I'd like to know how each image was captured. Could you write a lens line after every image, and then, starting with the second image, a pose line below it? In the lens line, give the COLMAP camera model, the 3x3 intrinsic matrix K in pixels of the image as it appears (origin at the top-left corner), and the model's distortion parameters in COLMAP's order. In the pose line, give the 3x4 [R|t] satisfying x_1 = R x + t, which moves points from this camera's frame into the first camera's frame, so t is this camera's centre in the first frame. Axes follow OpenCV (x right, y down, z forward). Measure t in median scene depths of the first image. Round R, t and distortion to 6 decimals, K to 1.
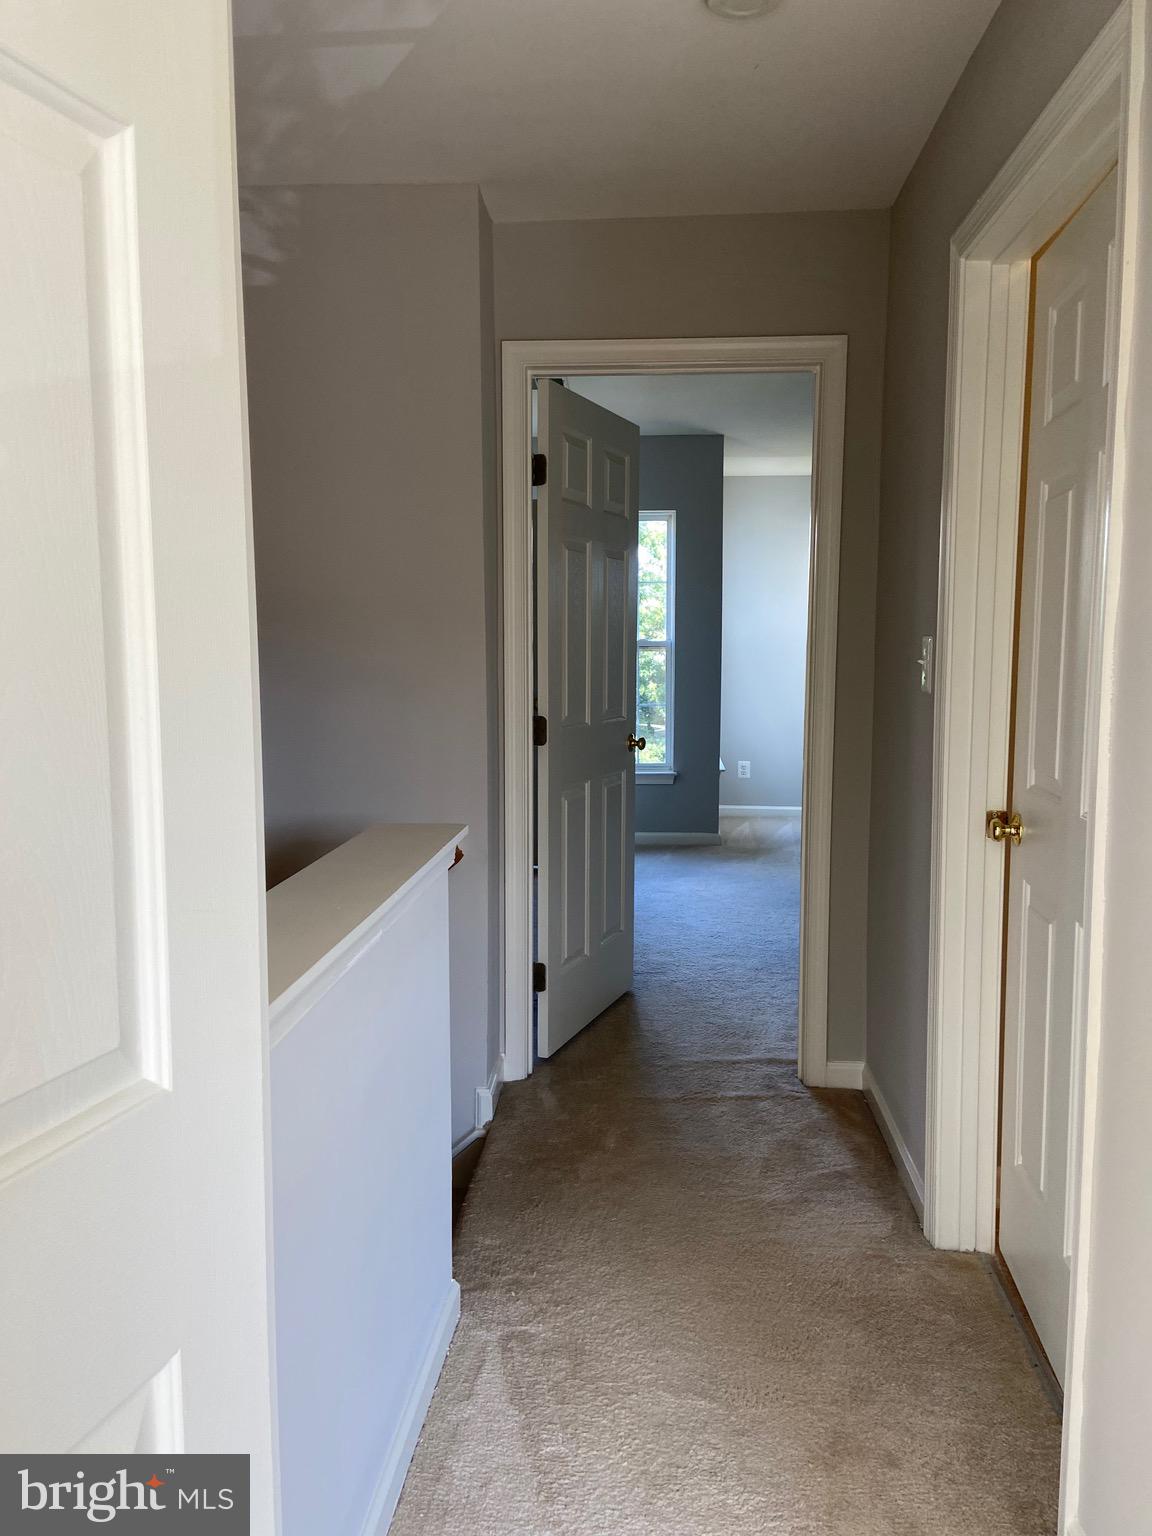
lens RADIAL K [[1160.0, 0, 584.6], [0, 1160.0, 764.7], [0, 0, 1]] dist [0.106448, -0.120480]
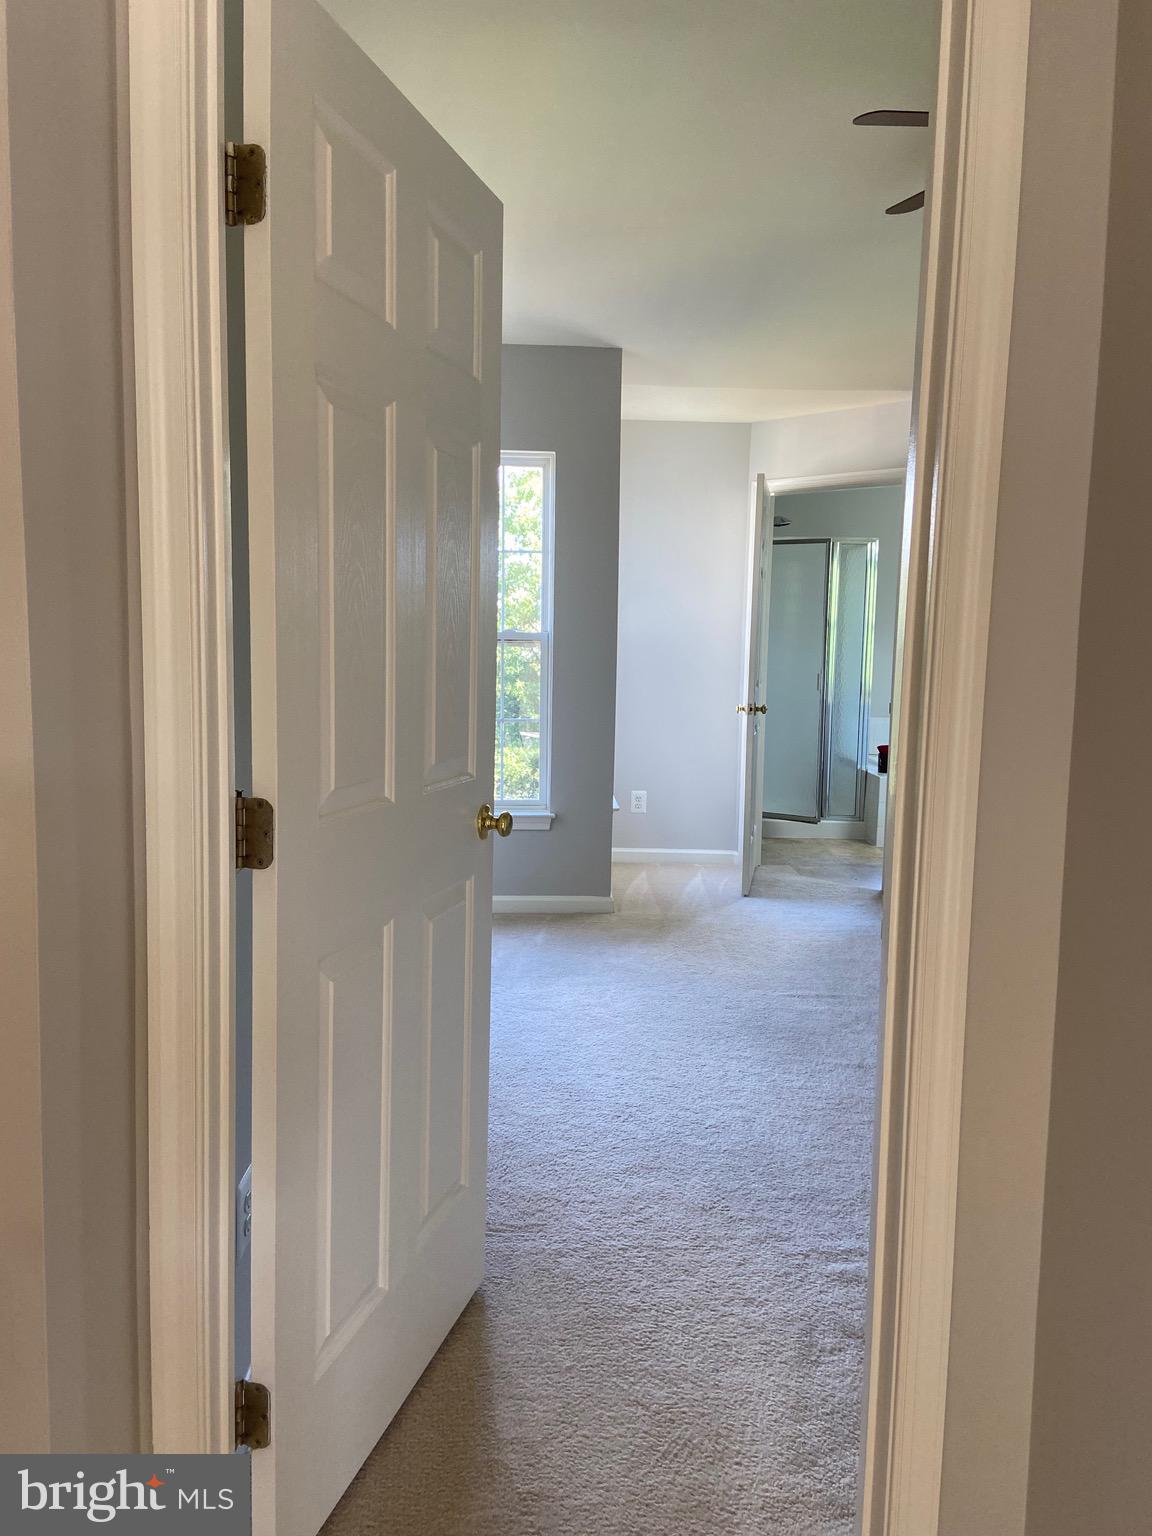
lens RADIAL K [[1160.0, 0, 584.6], [0, 1160.0, 764.7], [0, 0, 1]] dist [0.106448, -0.120480]
pose [[0.993346, 0.006954, 0.114957, 0.014882], [-0.007437, 0.999965, 0.003771, -0.028514], [-0.114927, -0.004601, 0.993363, 0.289920]]
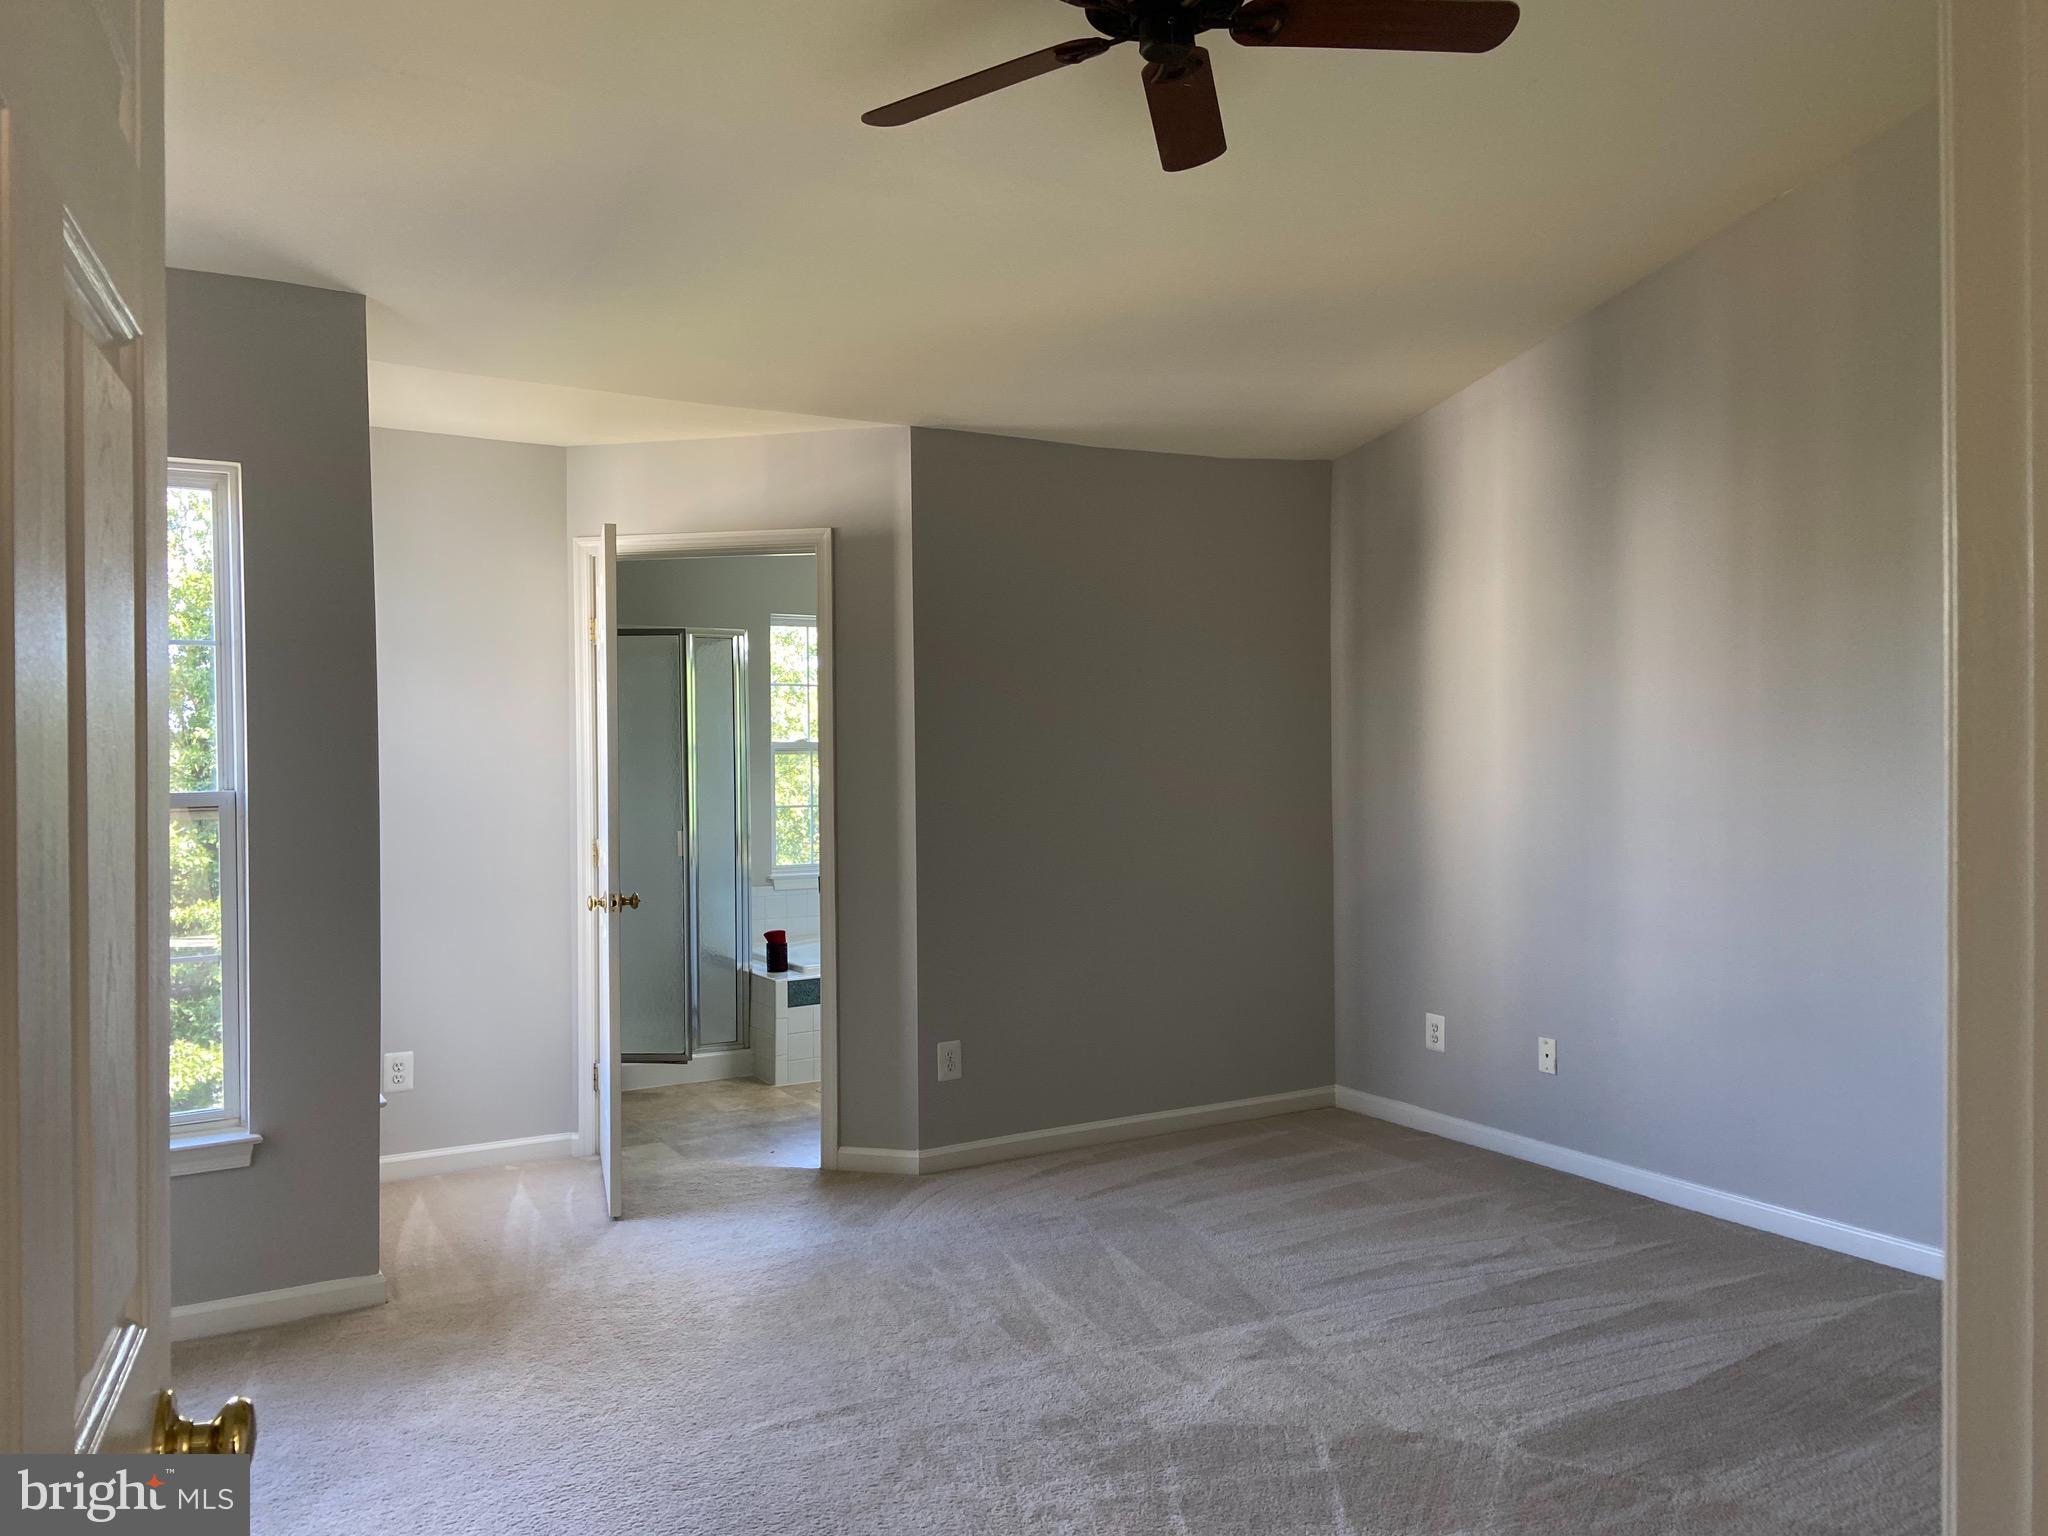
lens RADIAL K [[1546.6, 0, 1024.0], [0, 1546.6, 768.0], [0, 0, 1]] dist [0.106448, -0.120480]
pose [[0.823622, -0.008997, 0.567068, -0.007548], [0.067492, 0.994324, -0.082251, -0.056422], [-0.563109, 0.106016, 0.819554, 0.442350]]
